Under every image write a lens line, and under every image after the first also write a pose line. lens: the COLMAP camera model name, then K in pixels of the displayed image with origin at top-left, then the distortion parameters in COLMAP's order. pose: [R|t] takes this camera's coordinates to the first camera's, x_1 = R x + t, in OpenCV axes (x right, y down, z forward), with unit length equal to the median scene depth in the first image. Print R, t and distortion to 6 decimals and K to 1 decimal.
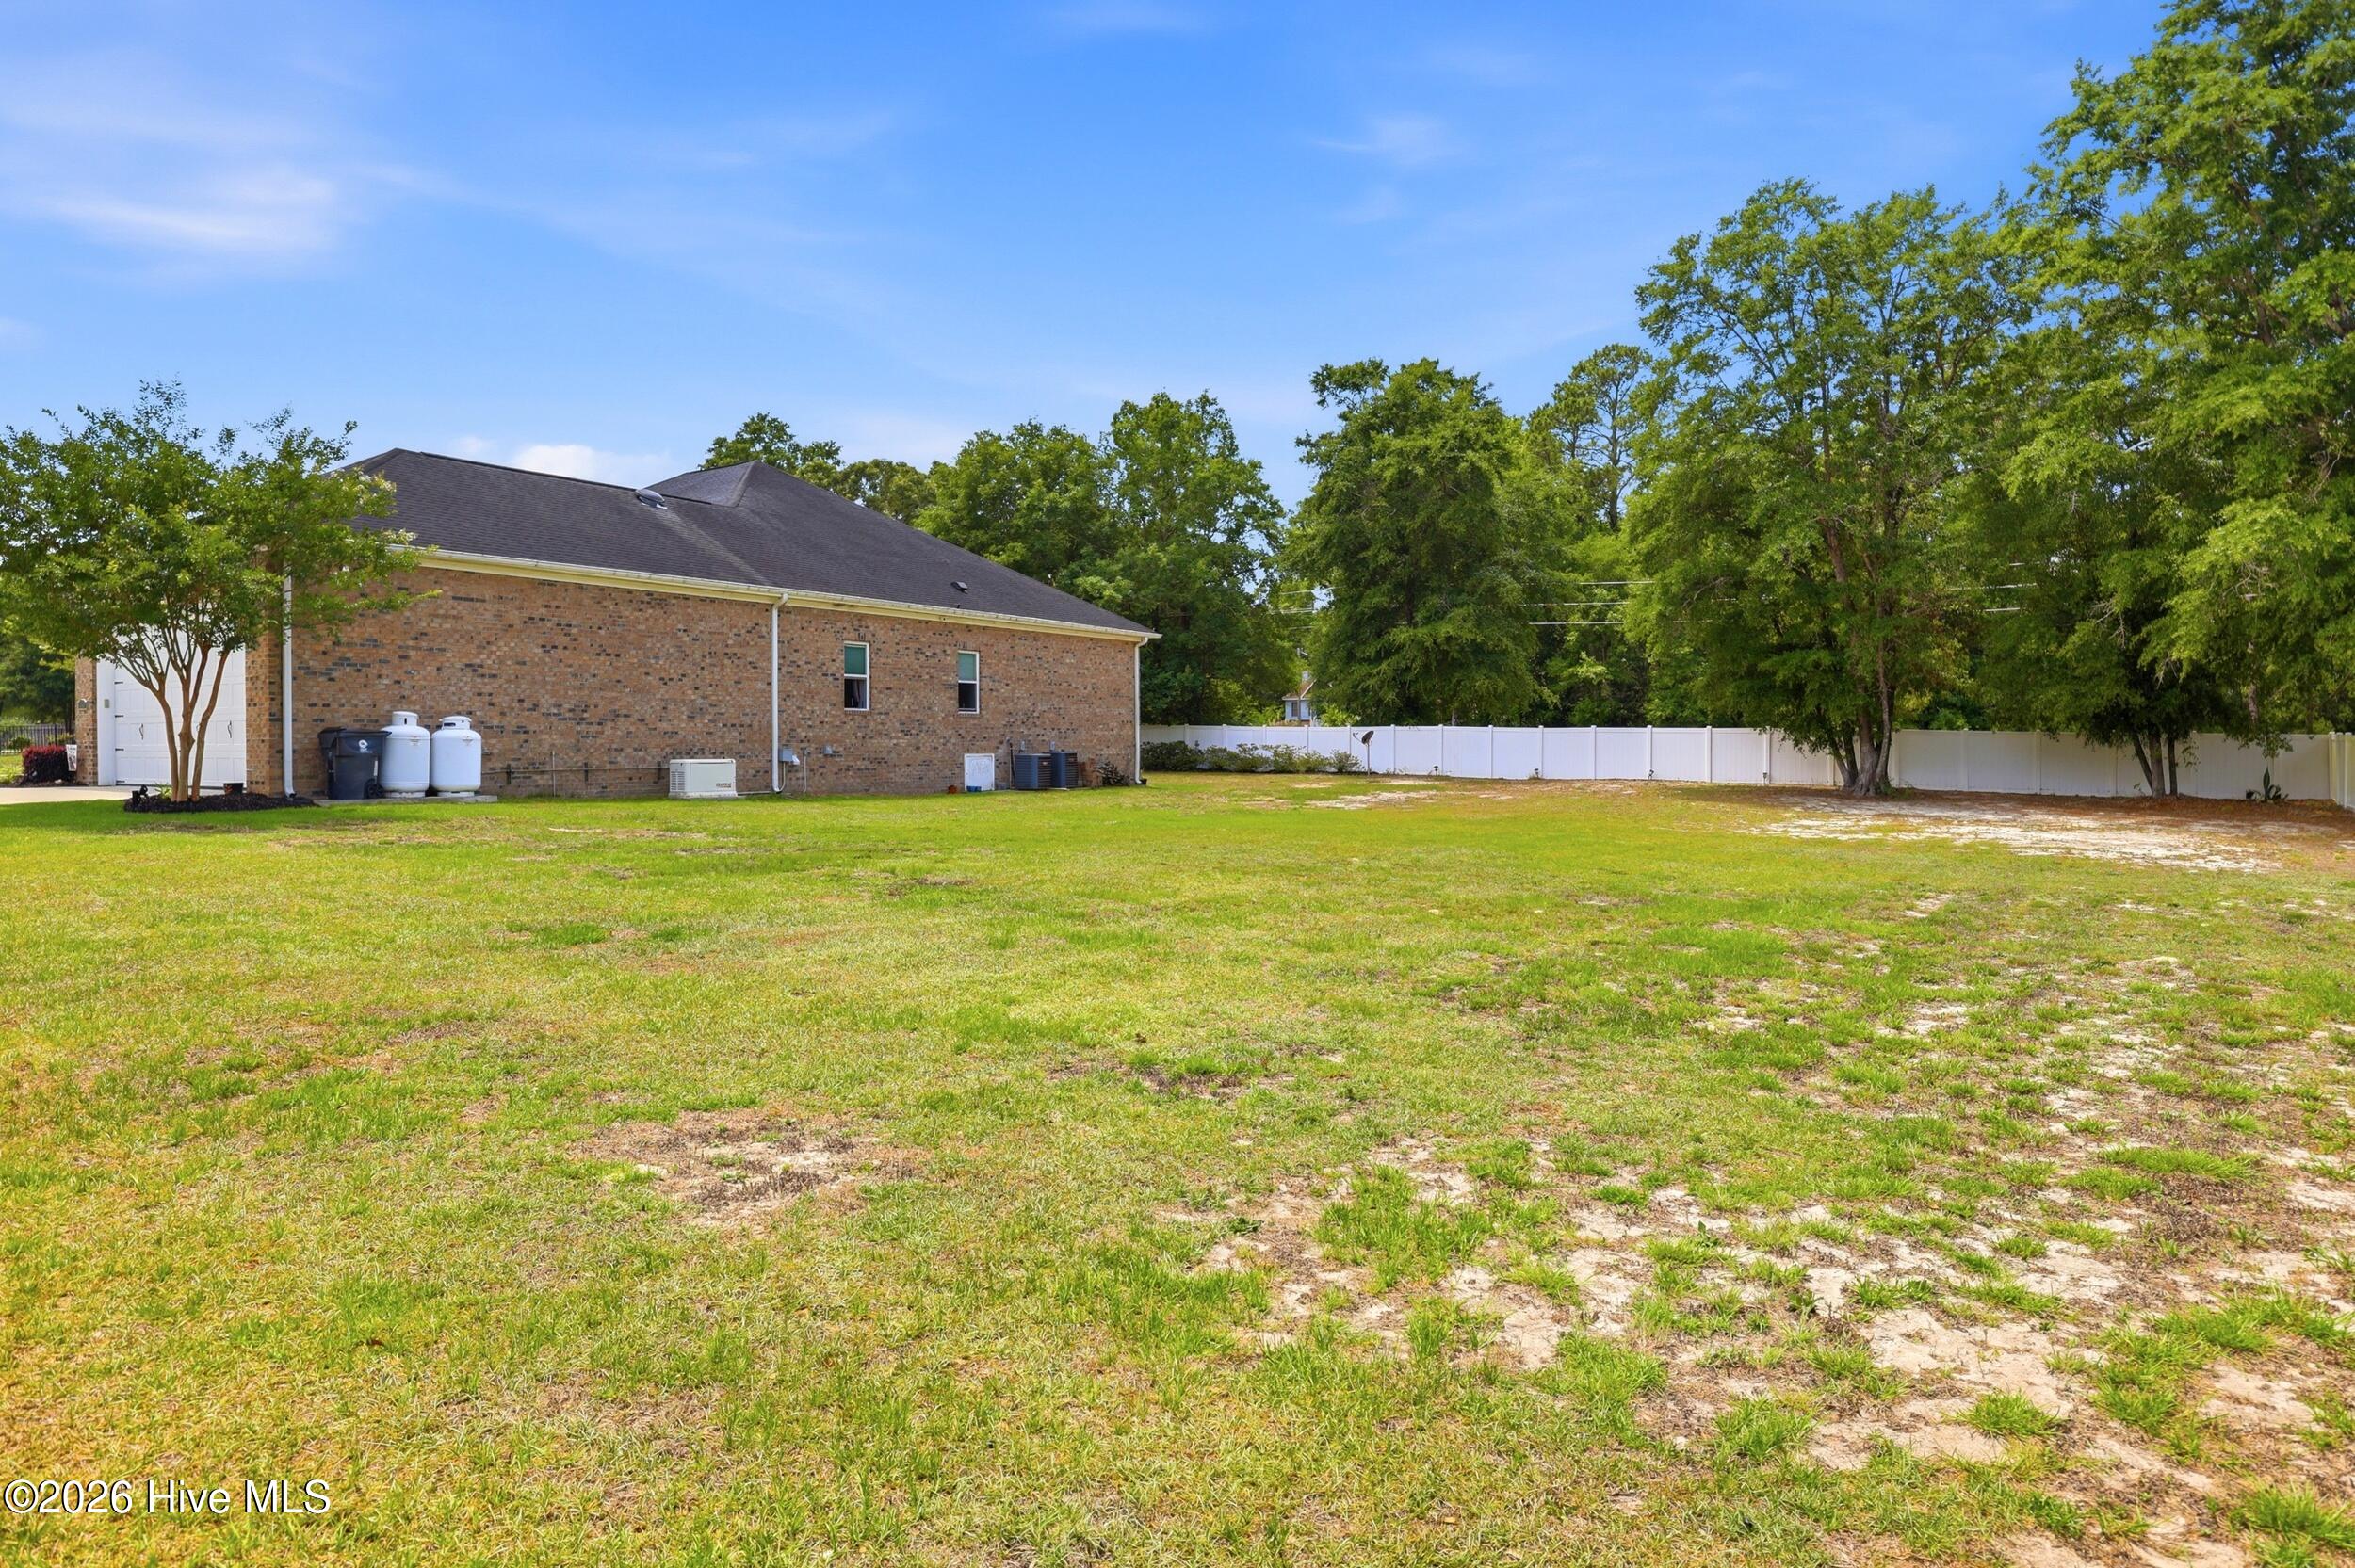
lens RADIAL K [[1331.9, 0, 1177.3], [0, 1331.9, 754.7], [0, 0, 1]] dist [0.002307, 0.001161]
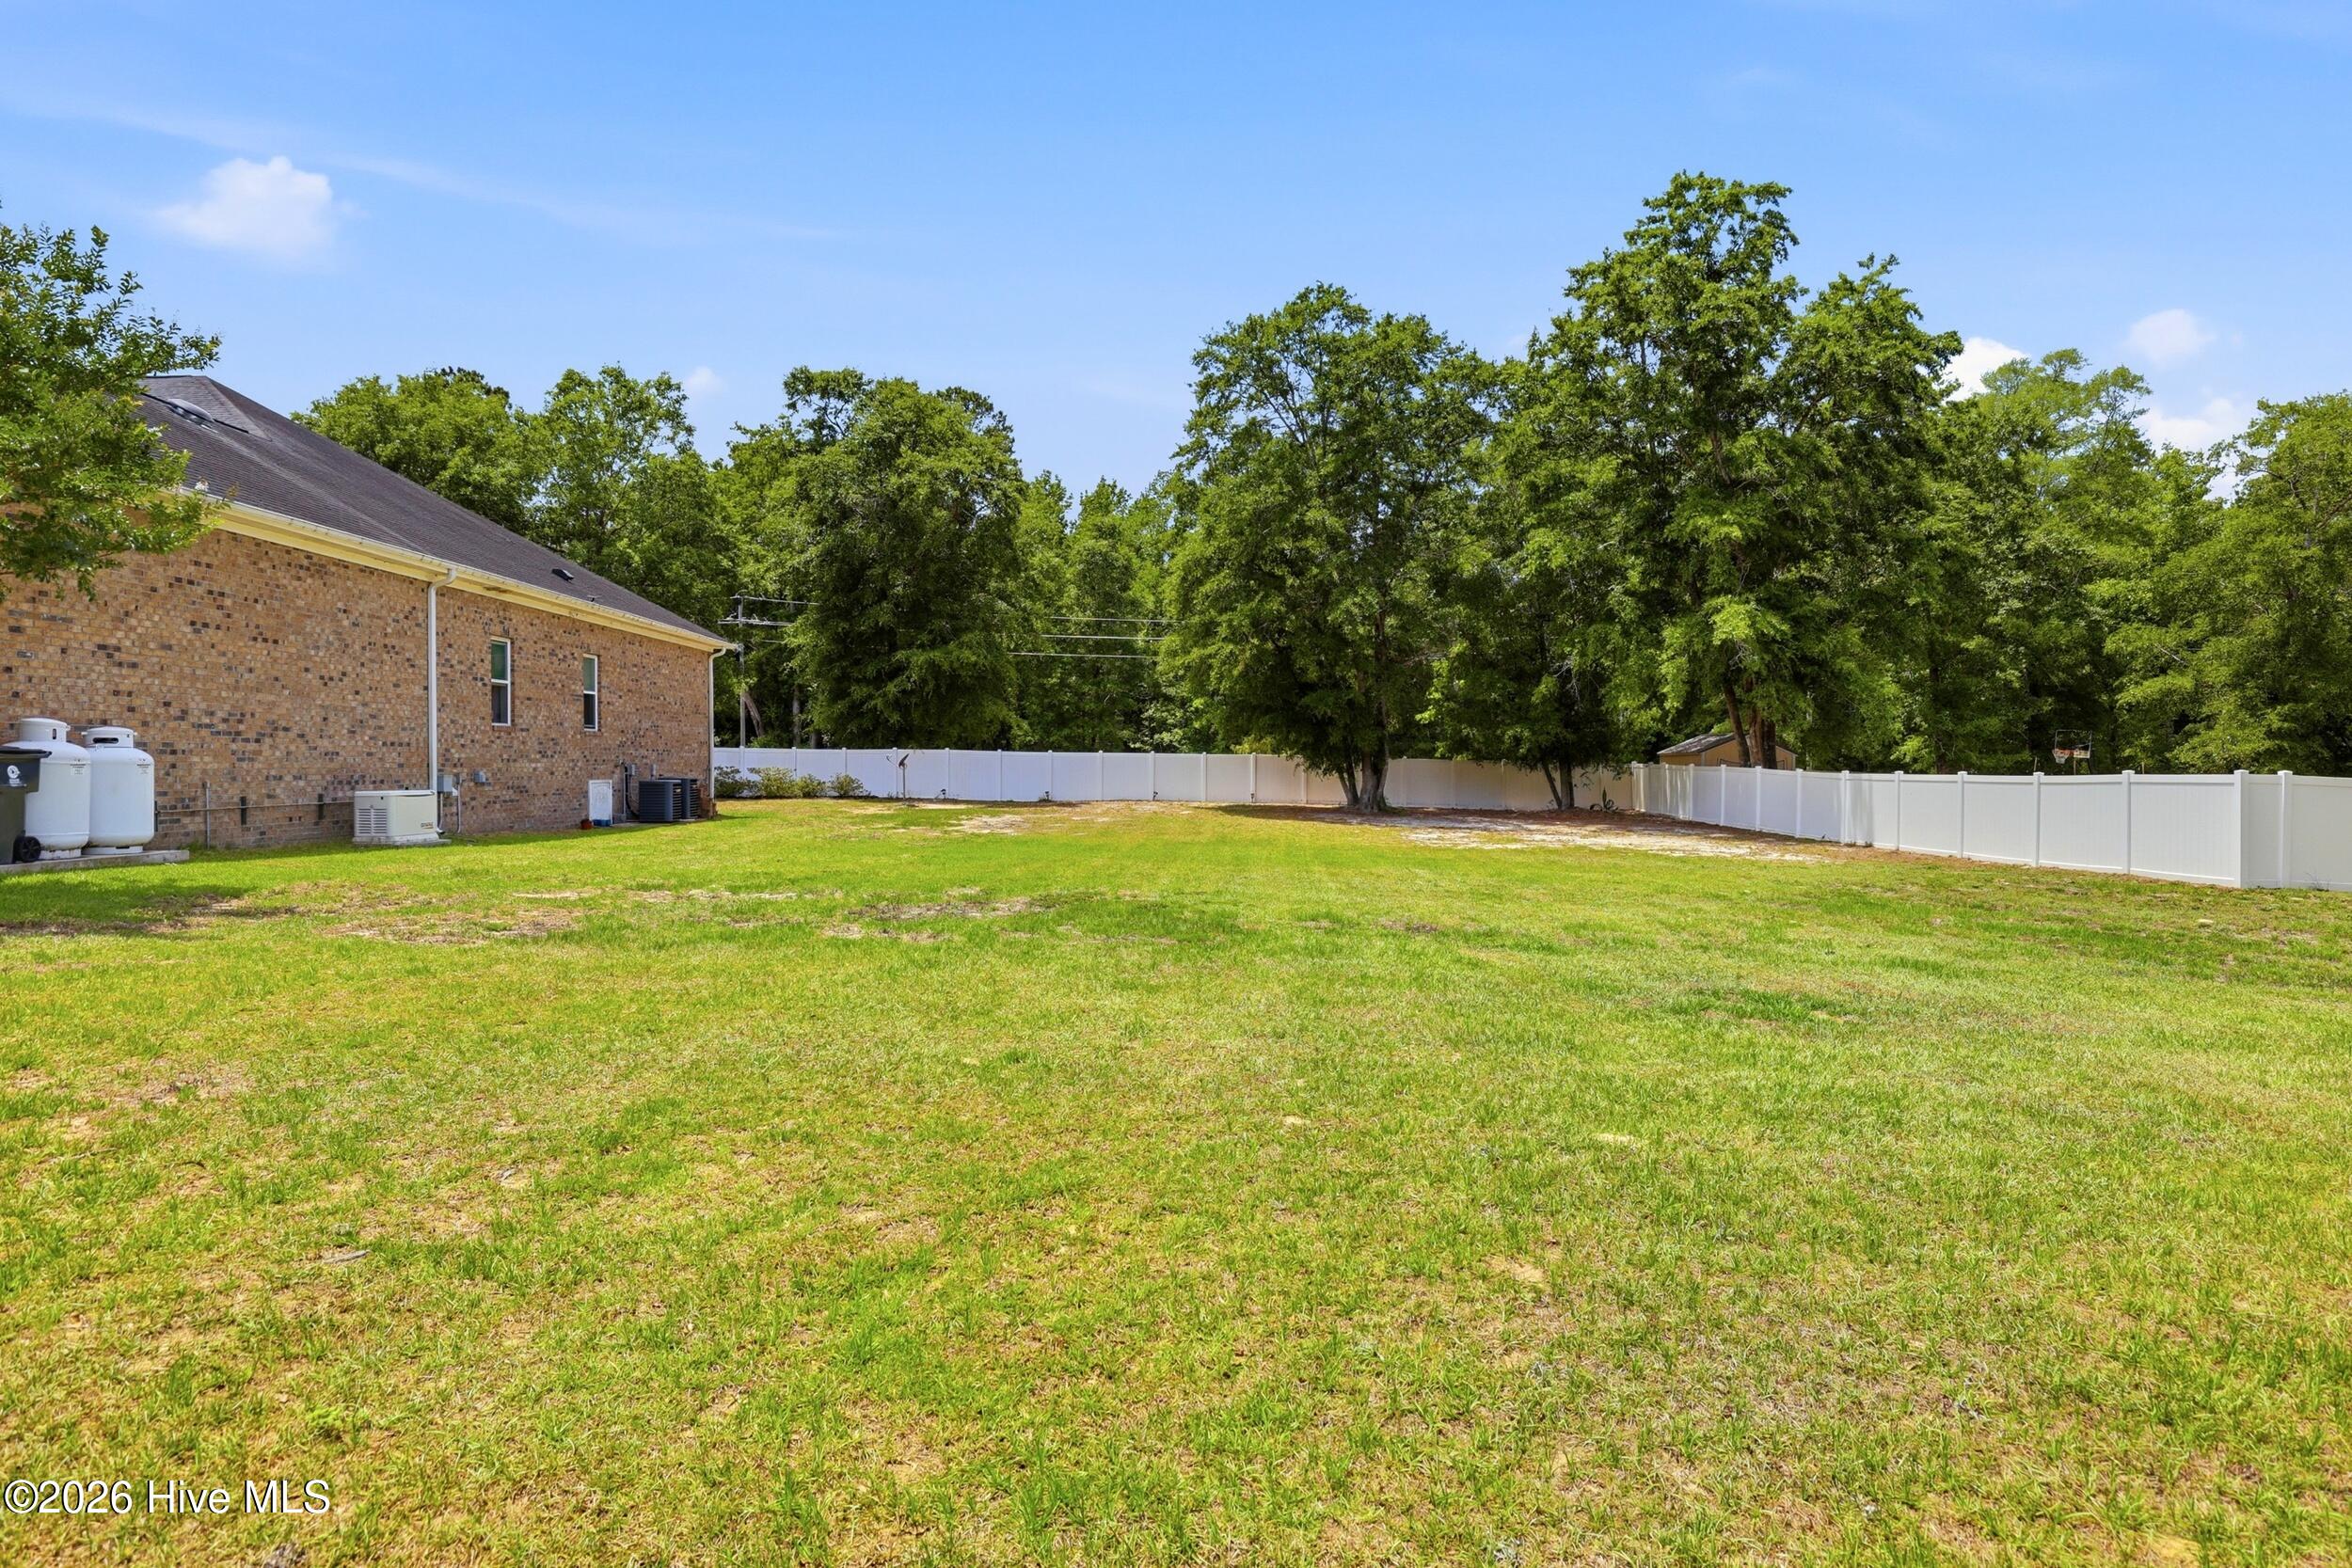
lens RADIAL K [[1290.3, 0, 1180.4], [0, 1290.3, 803.6], [0, 0, 1]] dist [-0.004041, 0.000169]
pose [[0.833423, -0.012658, 0.552490, -0.304213], [0.000289, 0.999748, 0.022468, -0.004094], [-0.552635, -0.018566, 0.833216, 0.138520]]
